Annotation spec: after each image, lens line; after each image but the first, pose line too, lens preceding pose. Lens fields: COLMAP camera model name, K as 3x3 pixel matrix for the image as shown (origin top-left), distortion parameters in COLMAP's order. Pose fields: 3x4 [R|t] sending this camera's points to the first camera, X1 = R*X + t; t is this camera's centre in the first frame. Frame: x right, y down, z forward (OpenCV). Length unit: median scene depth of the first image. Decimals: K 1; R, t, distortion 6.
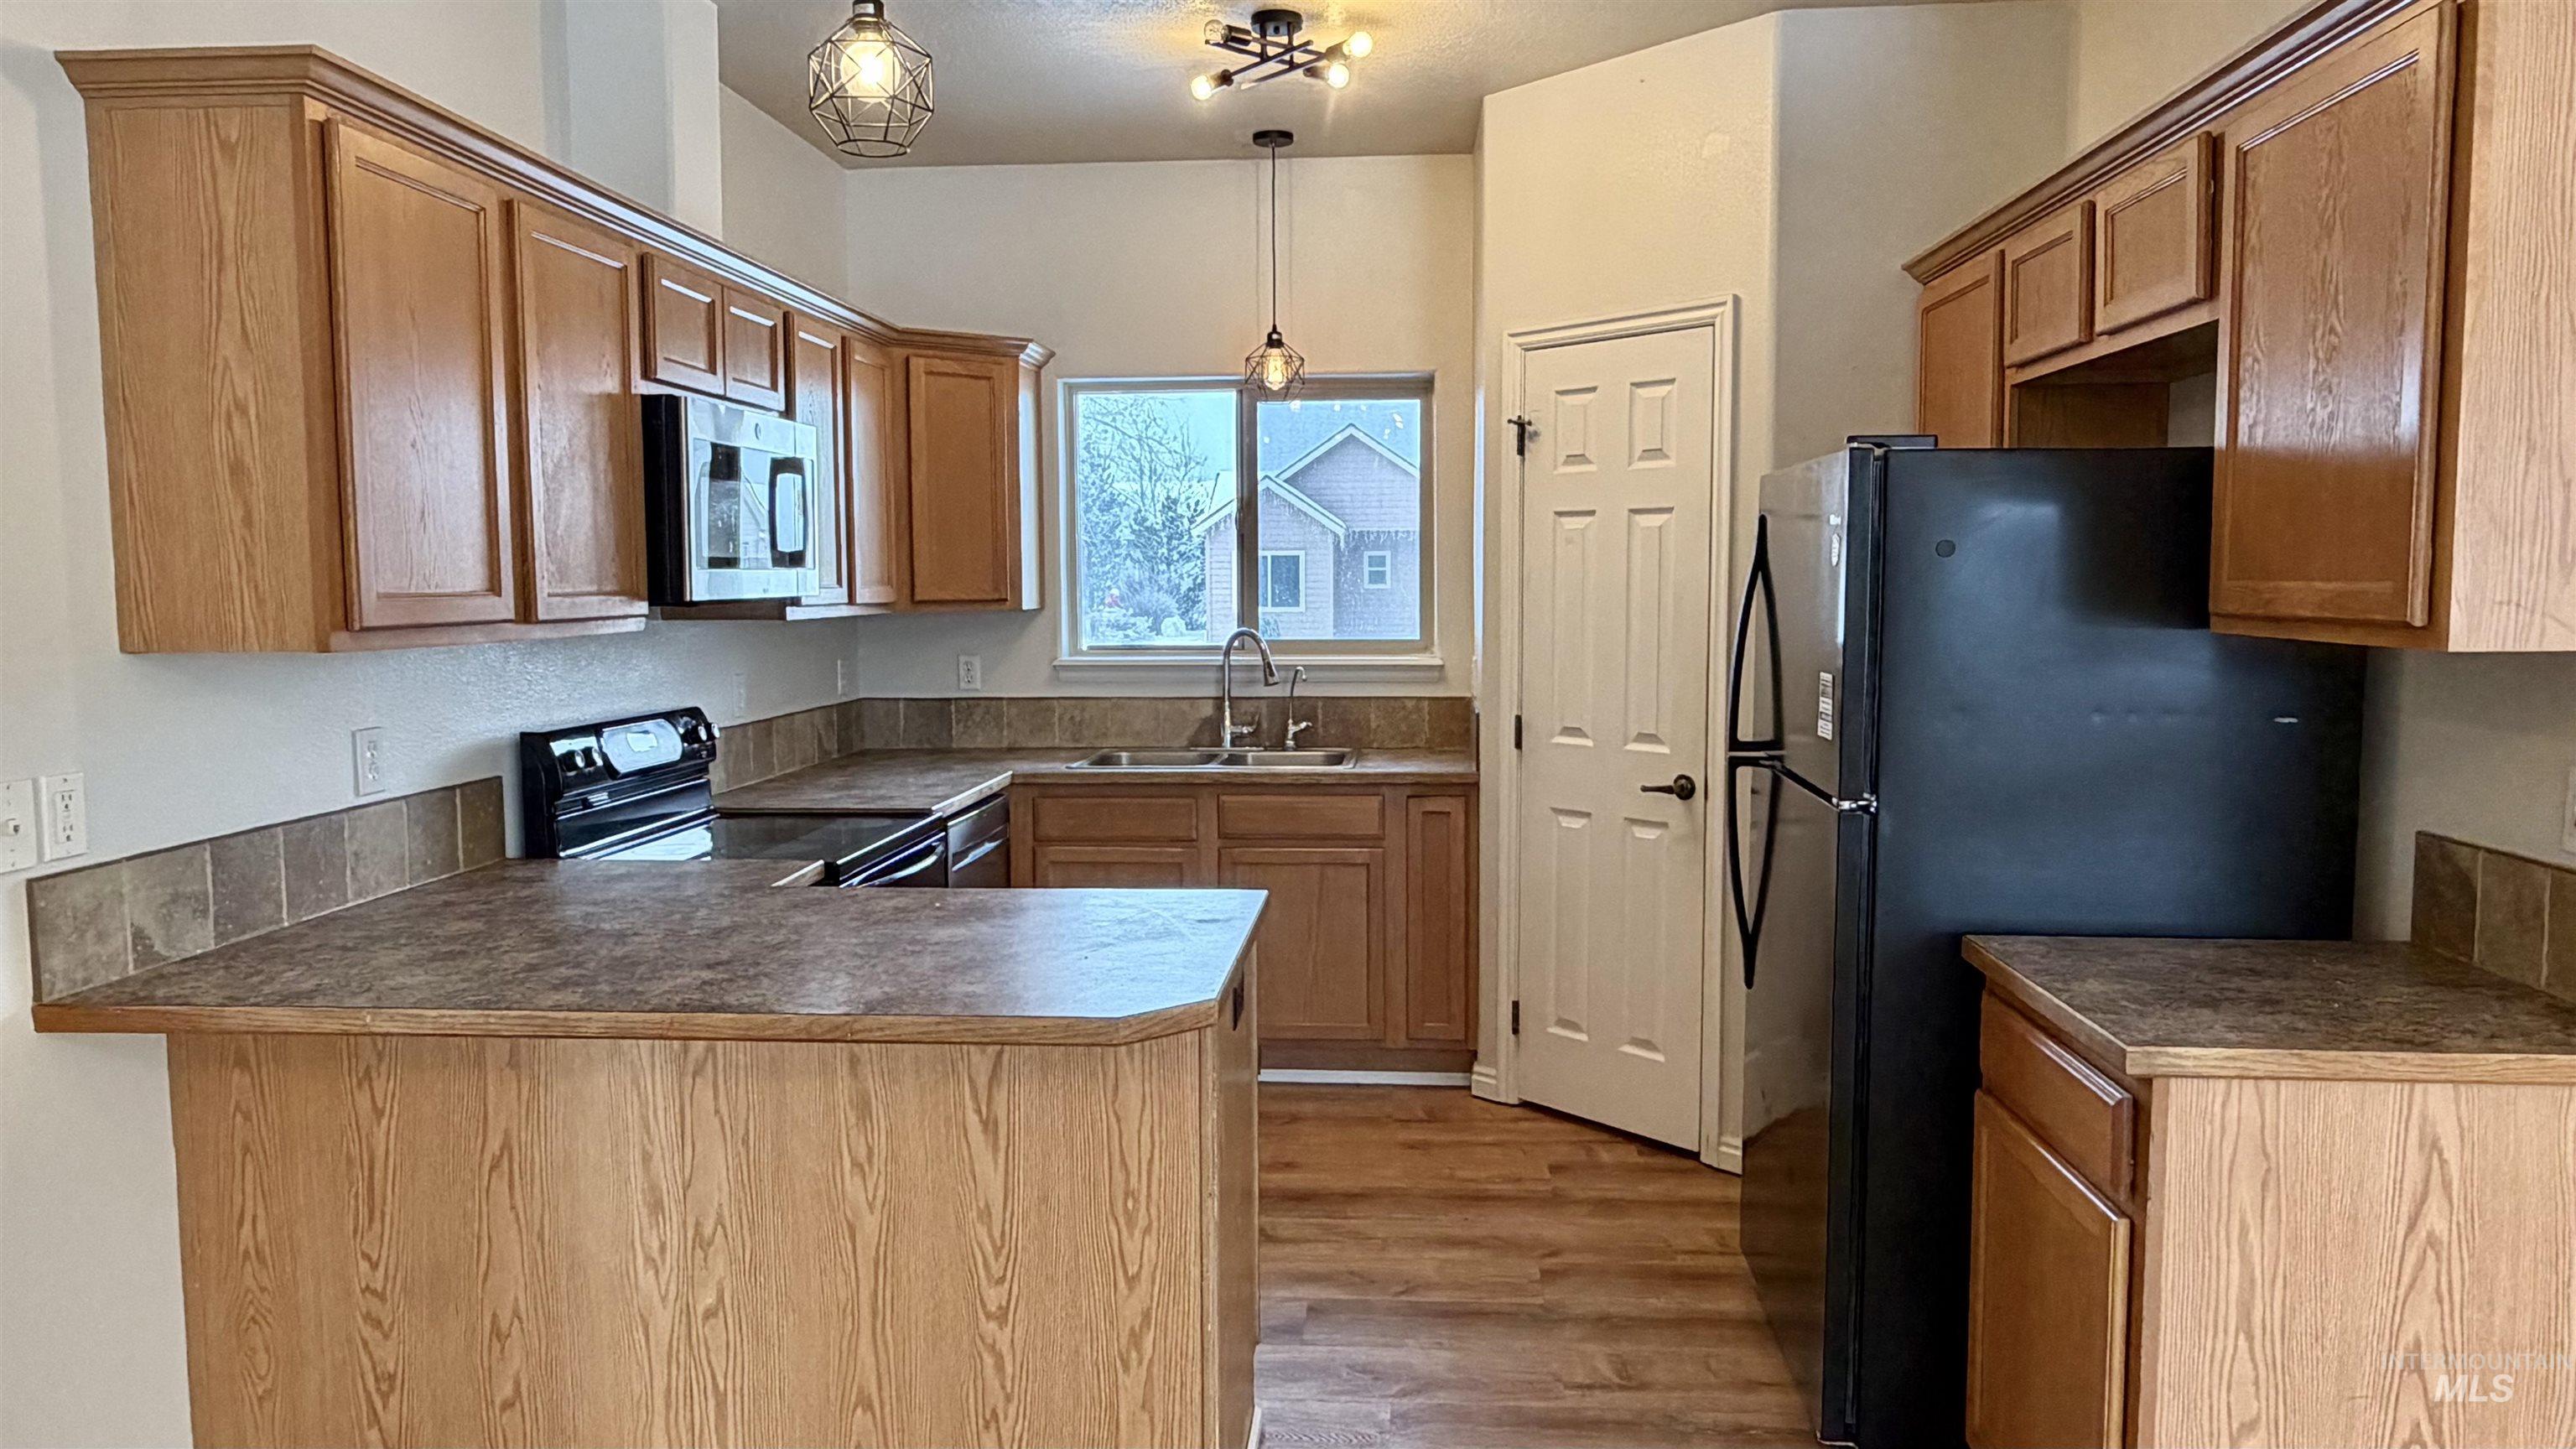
lens RADIAL K [[1758.8, 0, 1290.4], [0, 1758.8, 726.9], [0, 0, 1]] dist [0.000148, 0.009722]
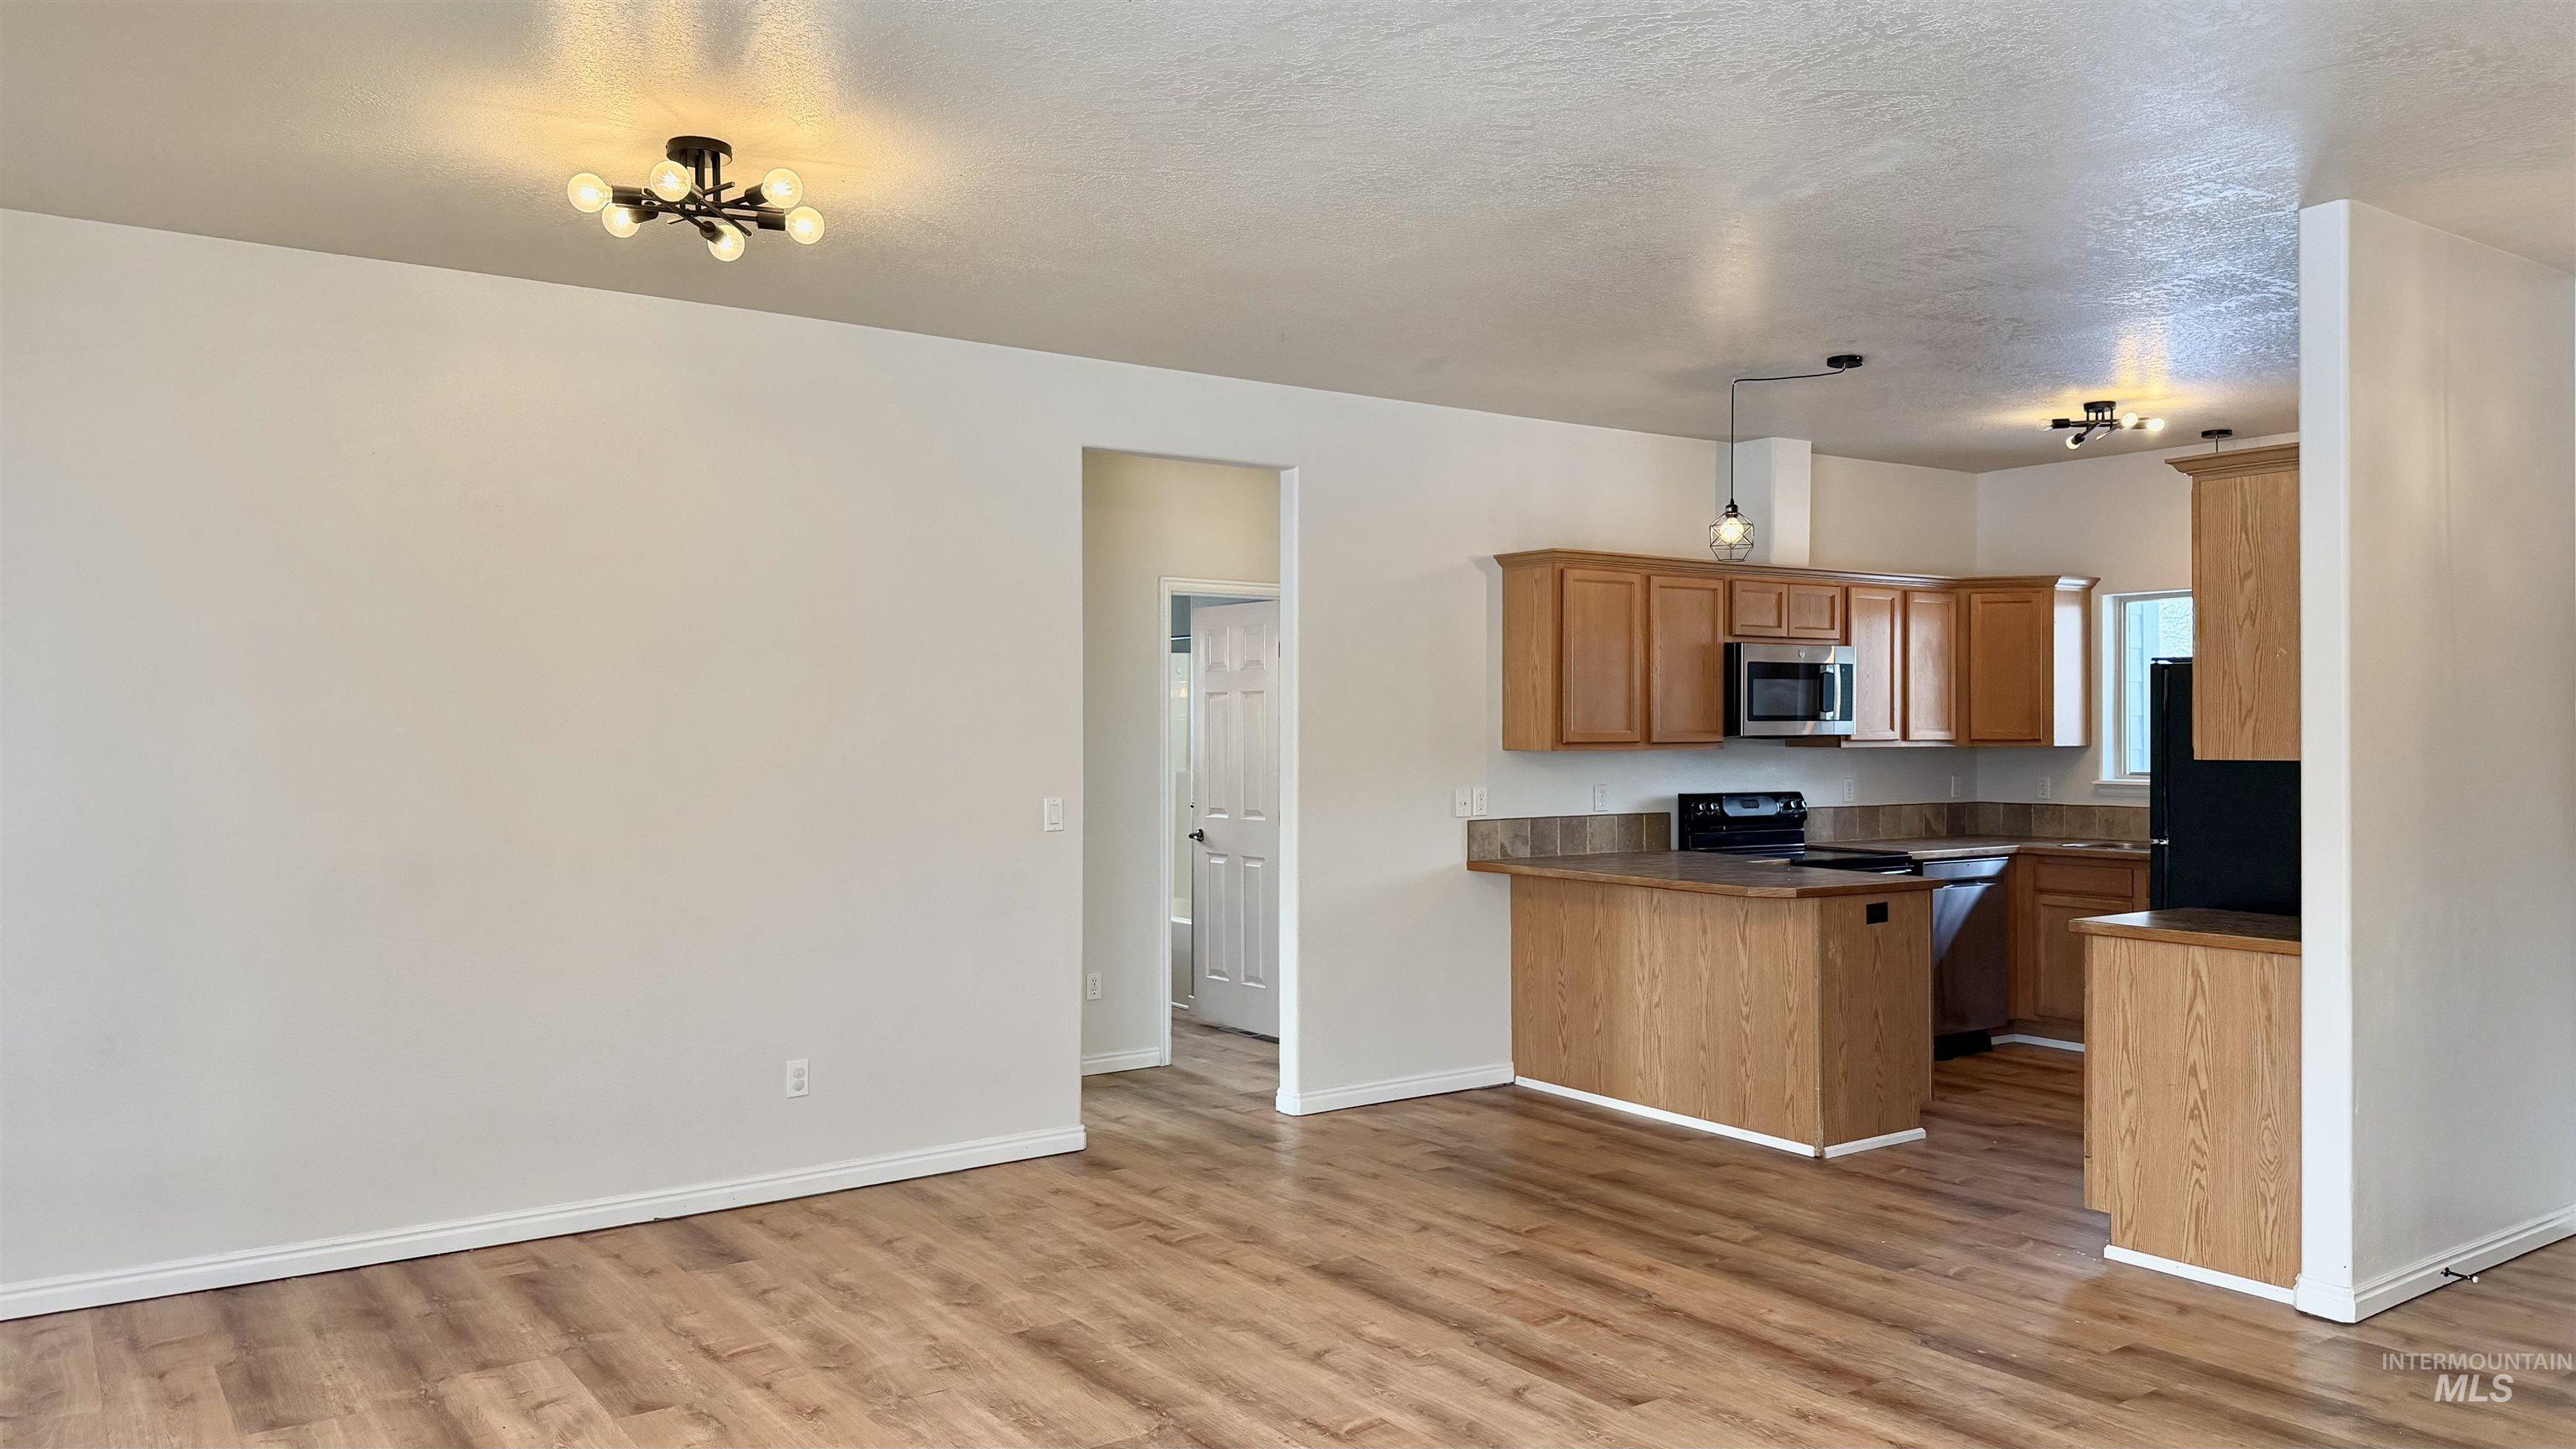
lens RADIAL K [[1764.0, 0, 1298.5], [0, 1764.0, 724.9], [0, 0, 1]] dist [0.017758, -0.012196]
pose [[0.647920, 0.005452, -0.761689, 1.305182], [-0.069108, 0.996271, -0.051655, 0.088942], [0.758567, 0.086107, 0.645881, -1.121571]]
